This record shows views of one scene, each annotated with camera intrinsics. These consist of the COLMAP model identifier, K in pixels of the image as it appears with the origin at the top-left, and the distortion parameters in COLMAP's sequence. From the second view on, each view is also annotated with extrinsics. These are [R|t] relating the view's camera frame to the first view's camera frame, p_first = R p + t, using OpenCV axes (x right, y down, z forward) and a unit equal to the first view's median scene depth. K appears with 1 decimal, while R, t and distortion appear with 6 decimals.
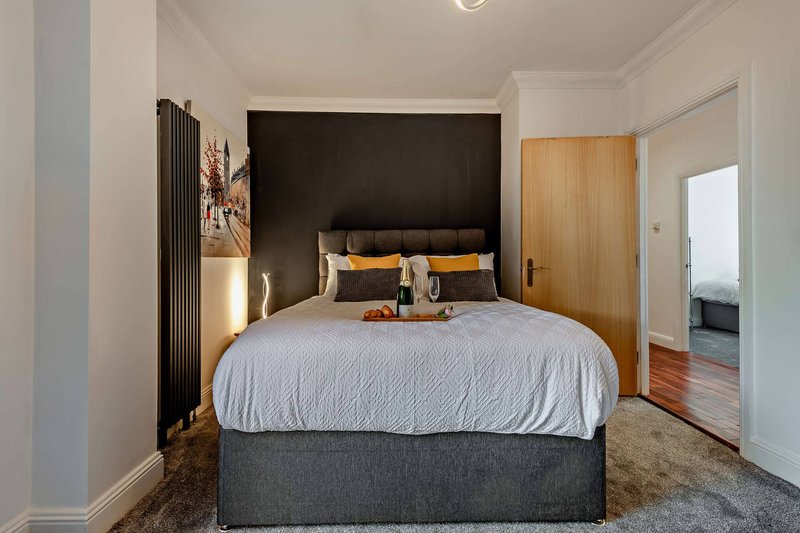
lens RADIAL K [[362.5, 0, 404.9], [0, 362.5, 257.0], [0, 0, 1]] dist [0.001534, -0.000628]
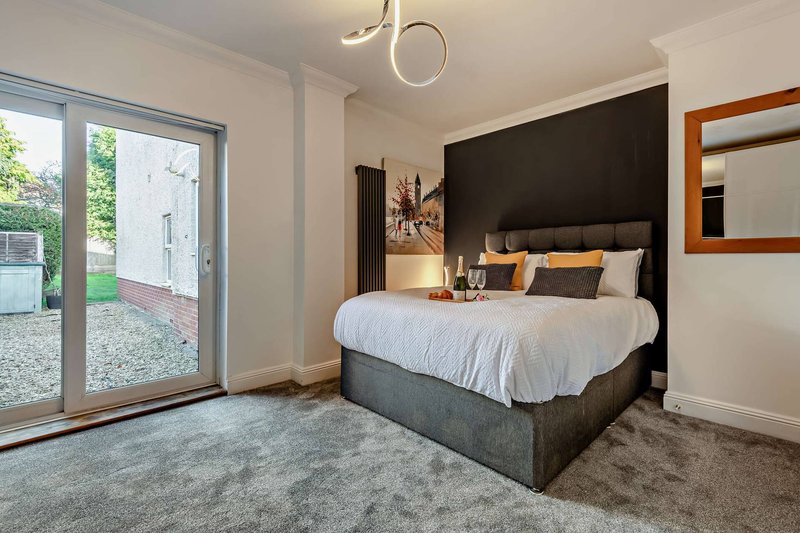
lens RADIAL K [[362.5, 0, 404.9], [0, 362.5, 257.0], [0, 0, 1]] dist [0.001534, -0.000628]
pose [[0.676023, 0.000472, -0.736881, 0.522277], [0.003874, 0.999984, 0.004194, 0.003265], [0.736871, -0.005690, 0.676010, -0.020447]]
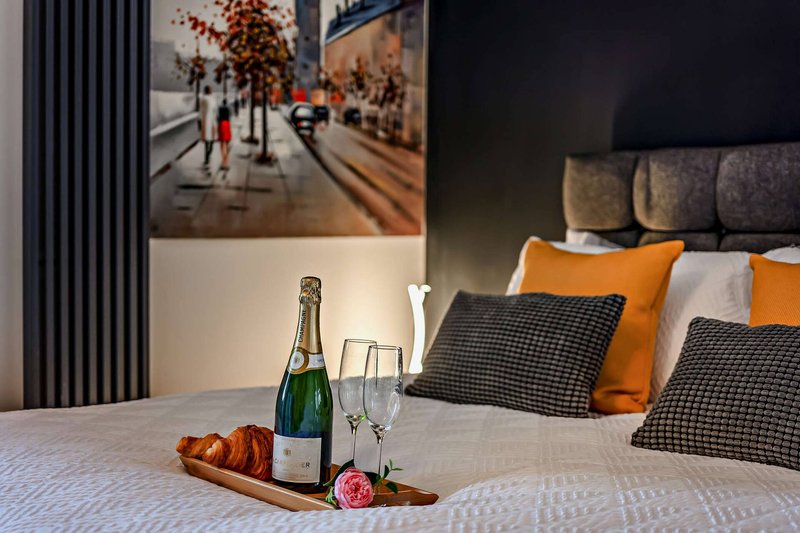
lens RADIAL K [[1140.3, 0, 400.0], [0, 1140.3, 266.5], [0, 0, 1]] dist [-0.114040, 0.021119]
pose [[0.631659, 0.043953, -0.773999, 0.464919], [-0.006614, 0.998661, 0.051313, -0.029849], [0.775218, -0.027293, 0.631104, 0.315312]]
